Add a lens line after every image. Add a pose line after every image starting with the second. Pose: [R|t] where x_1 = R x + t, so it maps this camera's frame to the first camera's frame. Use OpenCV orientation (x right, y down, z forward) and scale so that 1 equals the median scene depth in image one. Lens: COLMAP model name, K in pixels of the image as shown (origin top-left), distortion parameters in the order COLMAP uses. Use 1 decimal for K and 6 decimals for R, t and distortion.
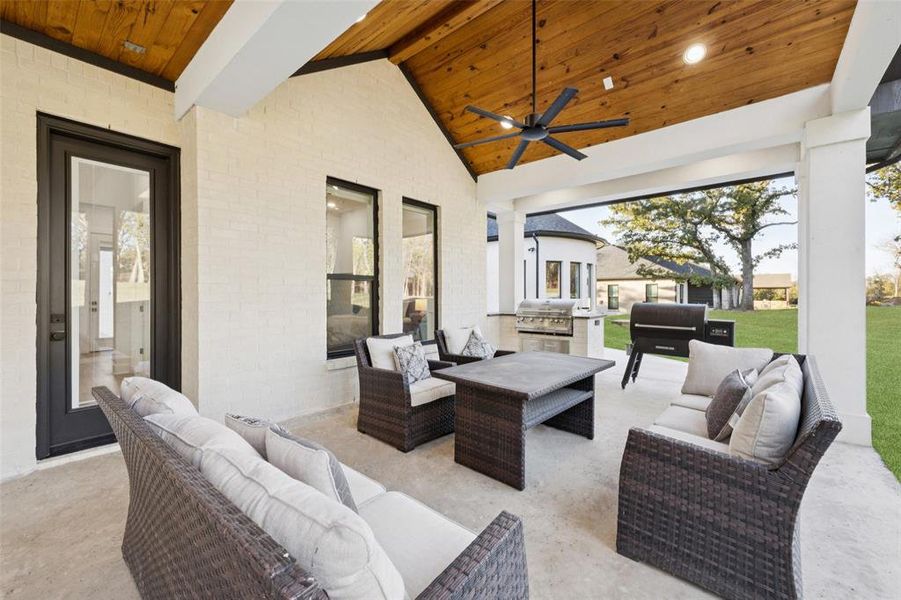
lens RADIAL K [[366.4, 0, 449.7], [0, 366.4, 295.8], [0, 0, 1]] dist [0.001366, 0.000111]
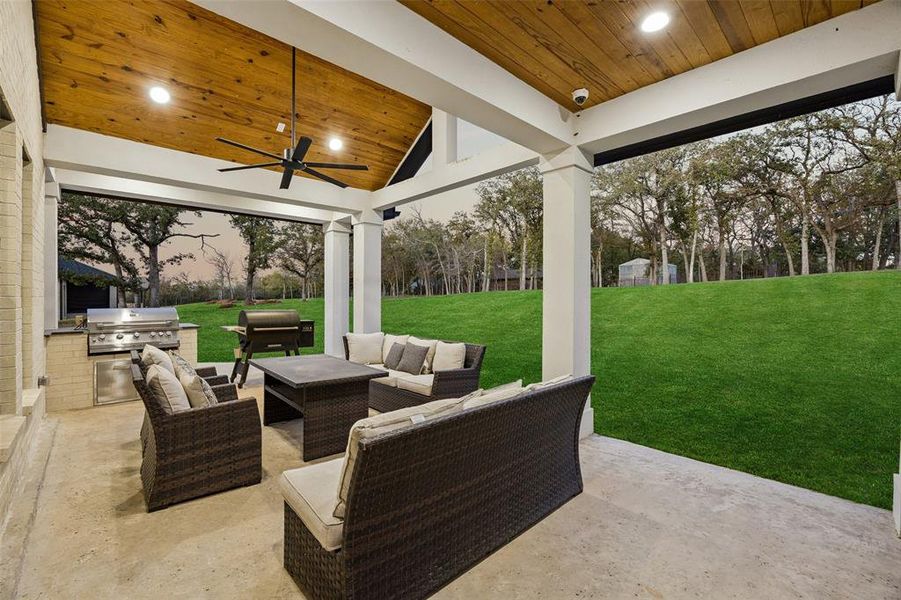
lens RADIAL K [[387.7, 0, 447.9], [0, 387.7, 297.7], [0, 0, 1]] dist [-0.000936, -0.000350]
pose [[0.112127, -0.003571, 0.993687, -0.266185], [0.004086, 0.999987, 0.003133, -0.008907], [-0.993685, 0.003709, 0.112140, 0.110581]]
